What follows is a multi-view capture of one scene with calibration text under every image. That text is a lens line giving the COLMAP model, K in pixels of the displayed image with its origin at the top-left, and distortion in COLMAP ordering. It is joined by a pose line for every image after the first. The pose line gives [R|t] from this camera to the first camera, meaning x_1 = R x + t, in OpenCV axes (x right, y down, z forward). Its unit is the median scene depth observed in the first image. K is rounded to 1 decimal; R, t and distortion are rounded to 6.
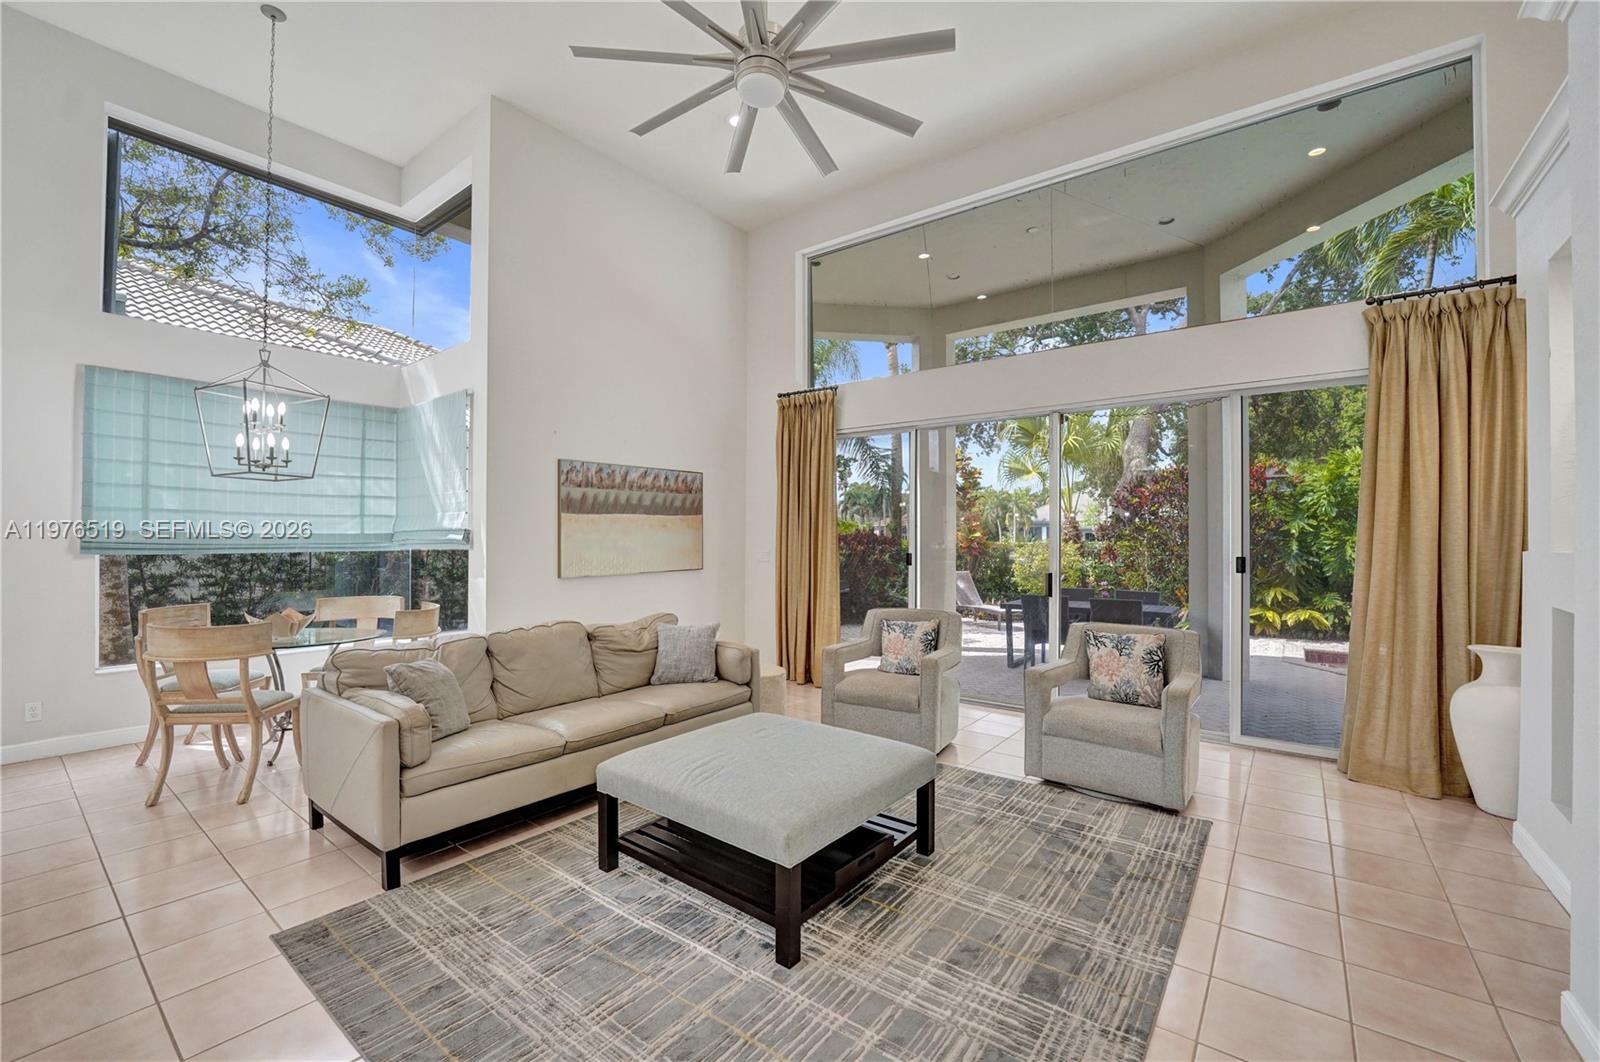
lens RADIAL K [[645.3, 0, 795.5], [0, 645.3, 537.7], [0, 0, 1]] dist [-0.020474, -0.000024]
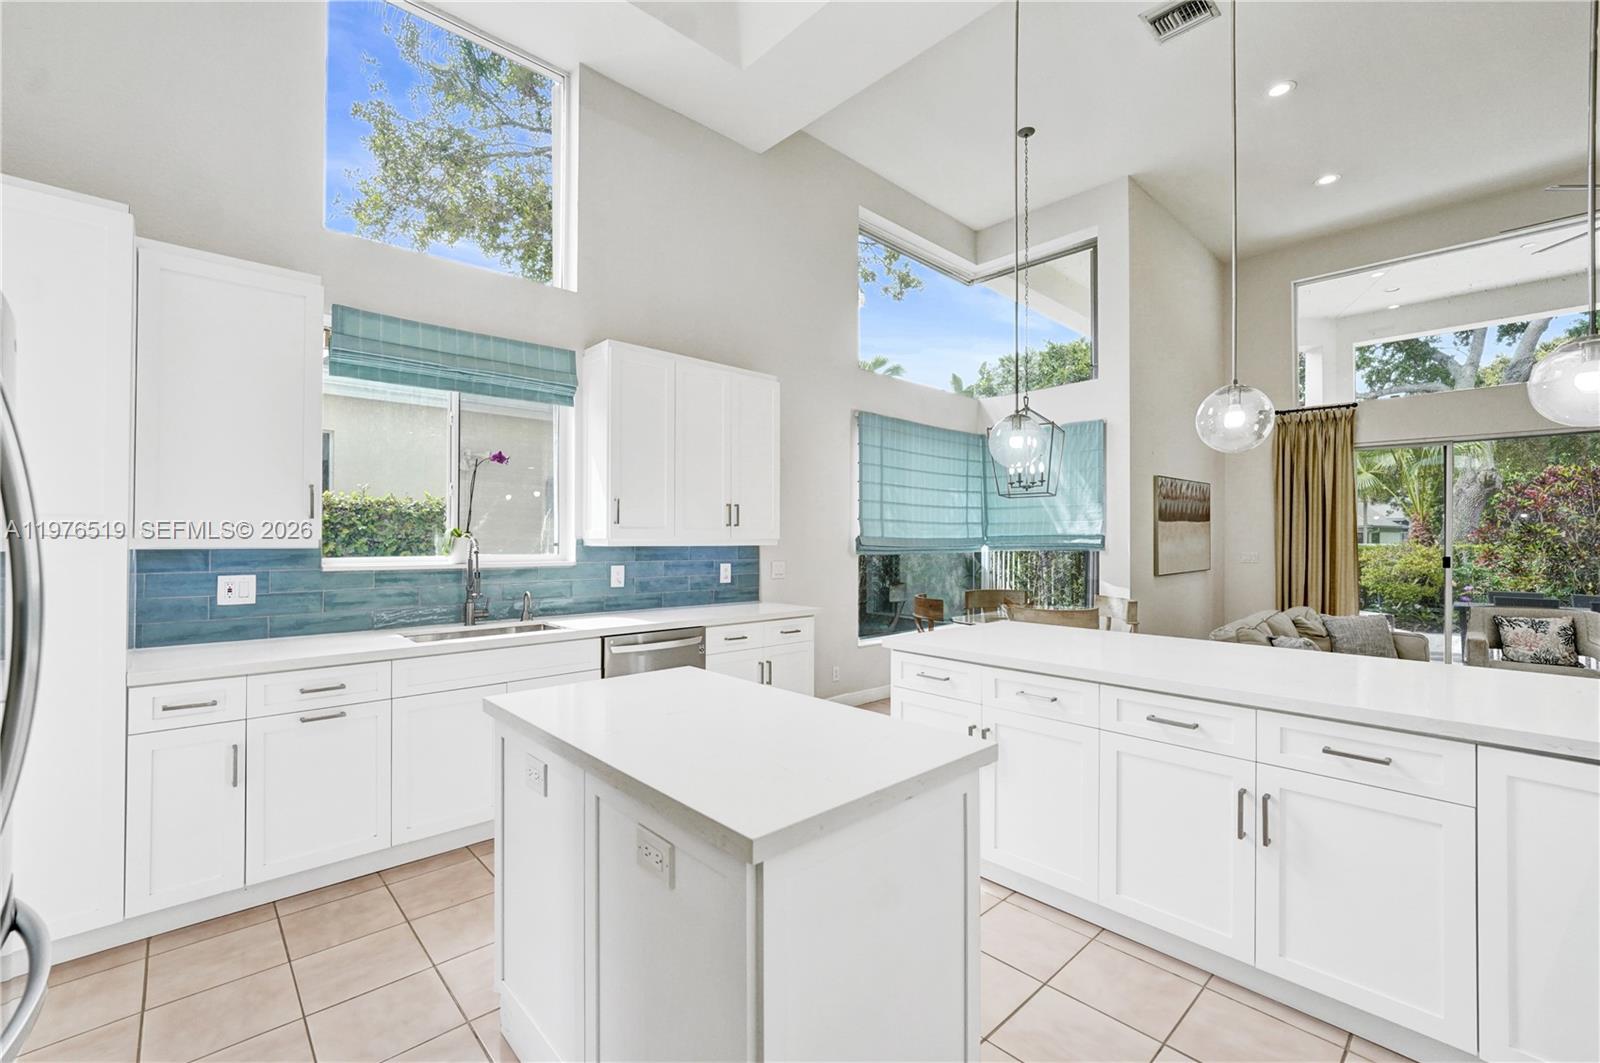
lens RADIAL K [[673.5, 0, 802.3], [0, 673.5, 532.8], [0, 0, 1]] dist [-0.003356, -0.000062]
pose [[0.988531, 0.002409, -0.150999, -0.823655], [-0.003270, 0.999980, -0.005454, -0.008753], [0.150983, 0.005886, 0.988519, -0.328129]]
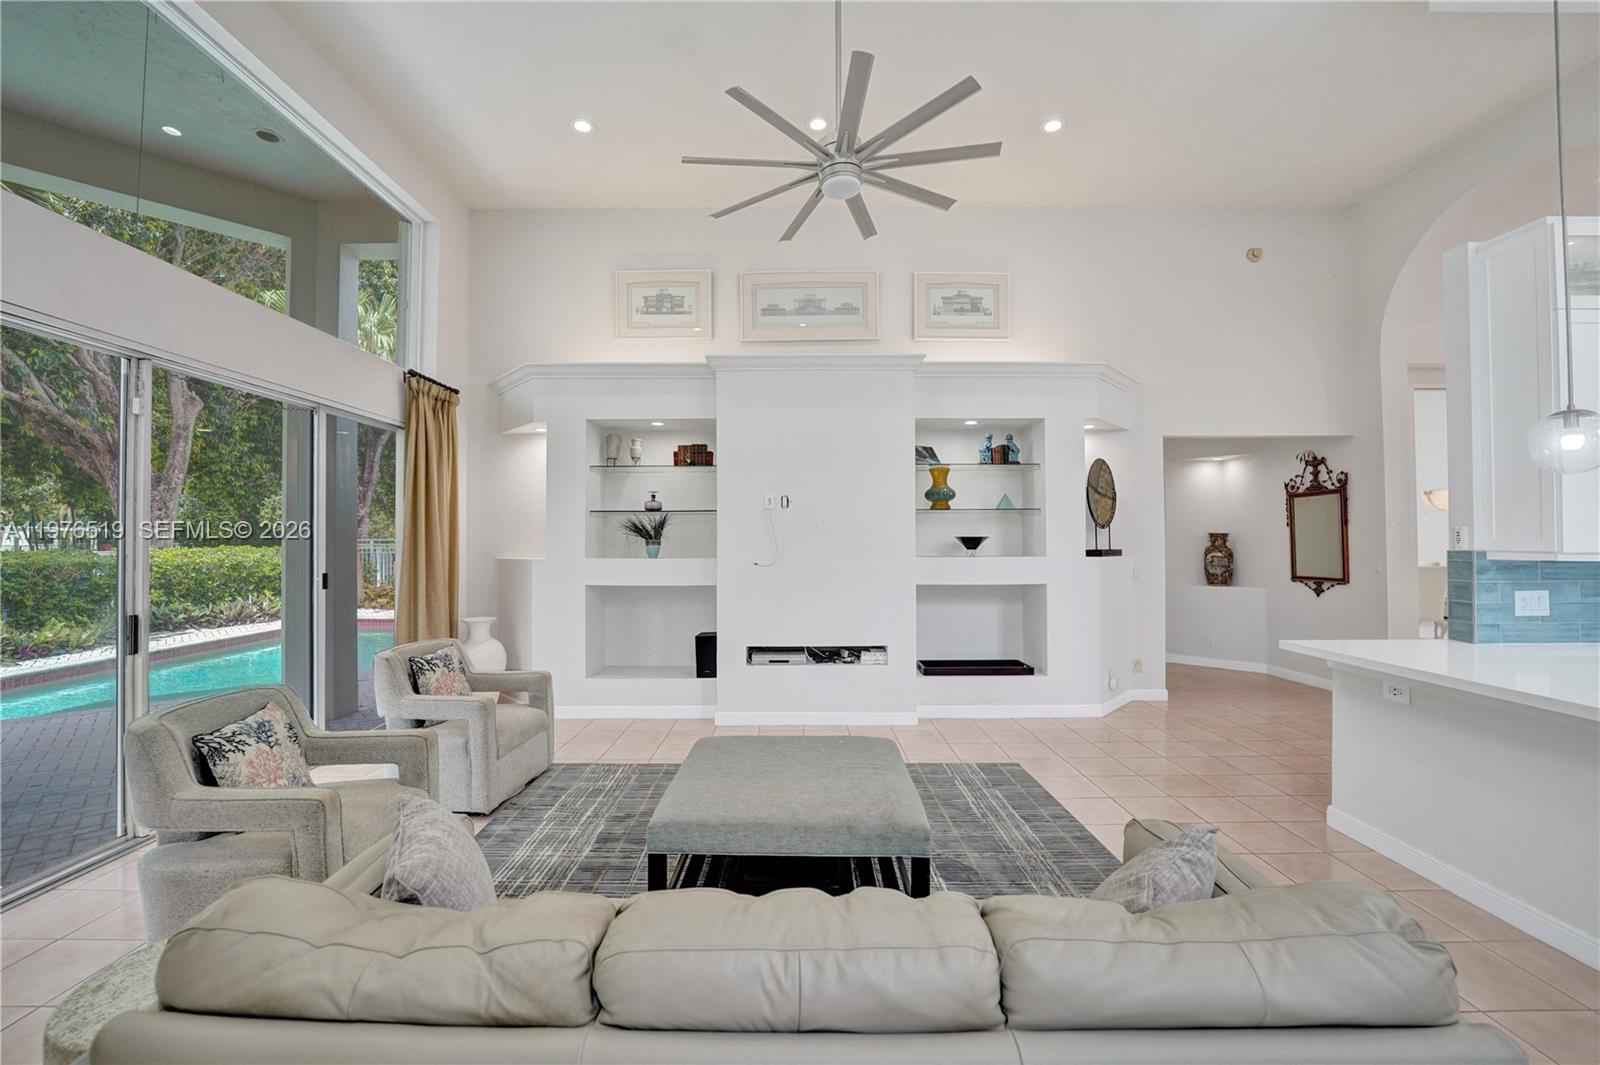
lens RADIAL K [[653.5, 0, 795.0], [0, 653.5, 532.9], [0, 0, 1]] dist [-0.028149, 0.000032]
pose [[-0.615746, 0.010756, 0.787872, -0.460455], [-0.000056, 0.999906, -0.013695, -0.016951], [-0.787945, -0.008477, -0.615687, 0.867750]]
